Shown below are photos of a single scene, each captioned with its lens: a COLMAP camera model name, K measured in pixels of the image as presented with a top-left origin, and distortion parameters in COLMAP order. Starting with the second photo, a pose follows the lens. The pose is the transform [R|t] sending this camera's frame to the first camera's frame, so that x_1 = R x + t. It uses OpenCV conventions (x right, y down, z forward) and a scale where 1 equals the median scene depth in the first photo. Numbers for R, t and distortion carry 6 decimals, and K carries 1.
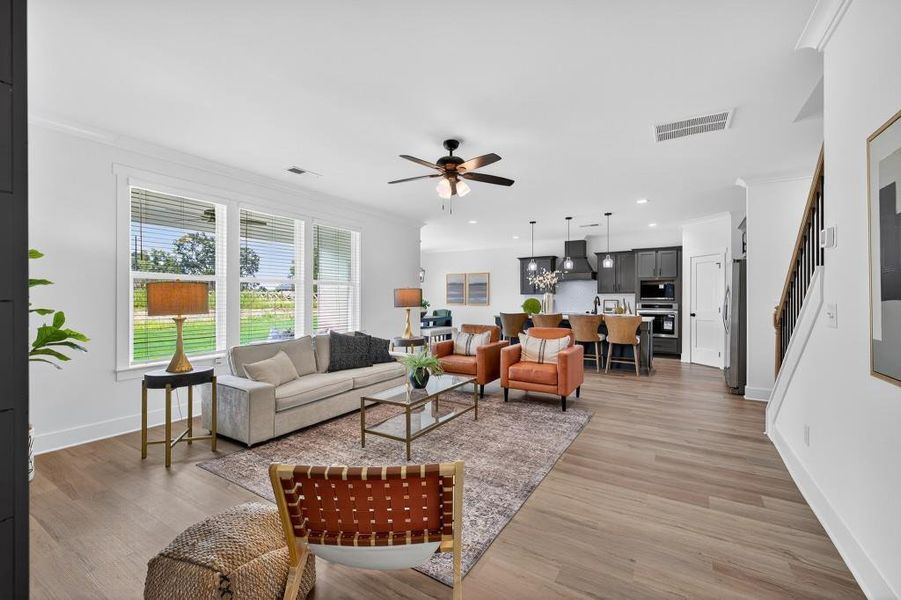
lens RADIAL K [[375.7, 0, 450.5], [0, 375.7, 300.0], [0, 0, 1]] dist [0.022396, 0.000088]
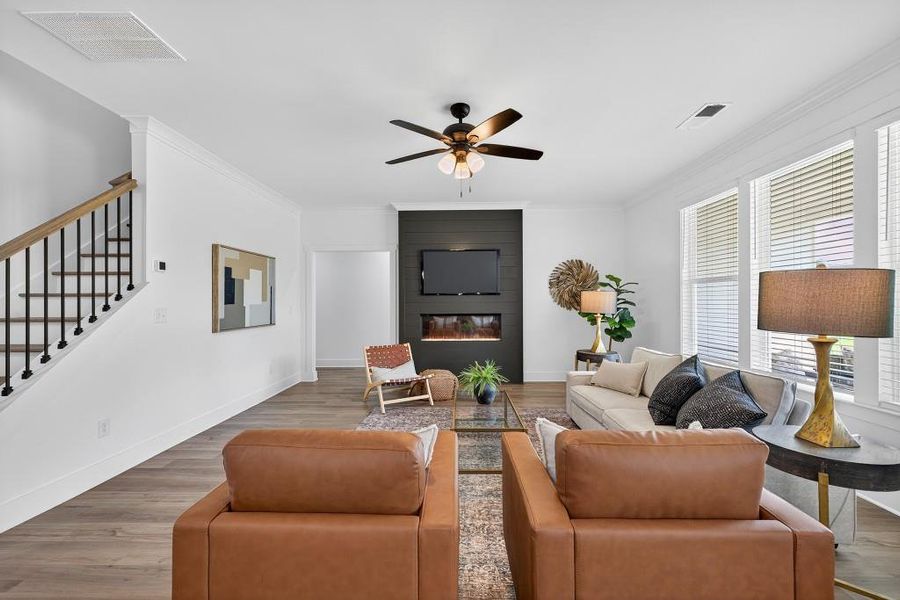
lens RADIAL K [[365.7, 0, 450.0], [0, 365.7, 300.0], [0, 0, 1]] dist [0.000492, -0.000065]
pose [[-0.860700, 0.002023, -0.509108, 0.530464], [-0.000786, 0.999986, 0.005302, -0.021125], [0.509112, 0.004964, -0.860686, 2.122501]]
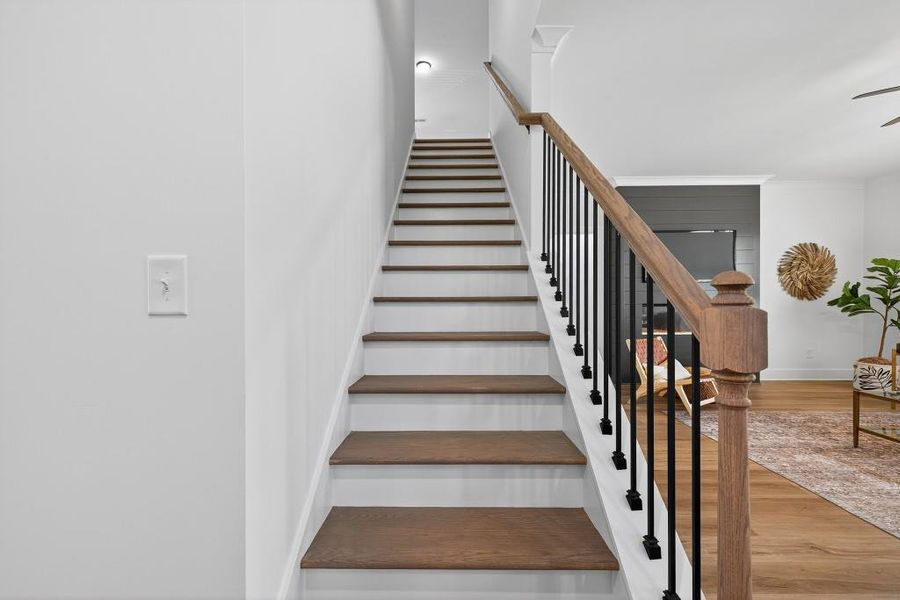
lens RADIAL K [[365.7, 0, 450.0], [0, 365.7, 300.0], [0, 0, 1]] dist [0.000492, -0.000065]
pose [[-0.858892, 0.002978, -0.512149, 1.355476], [0.001298, 0.999993, 0.003637, 0.038550], [0.512156, 0.002459, -0.858889, 1.345693]]
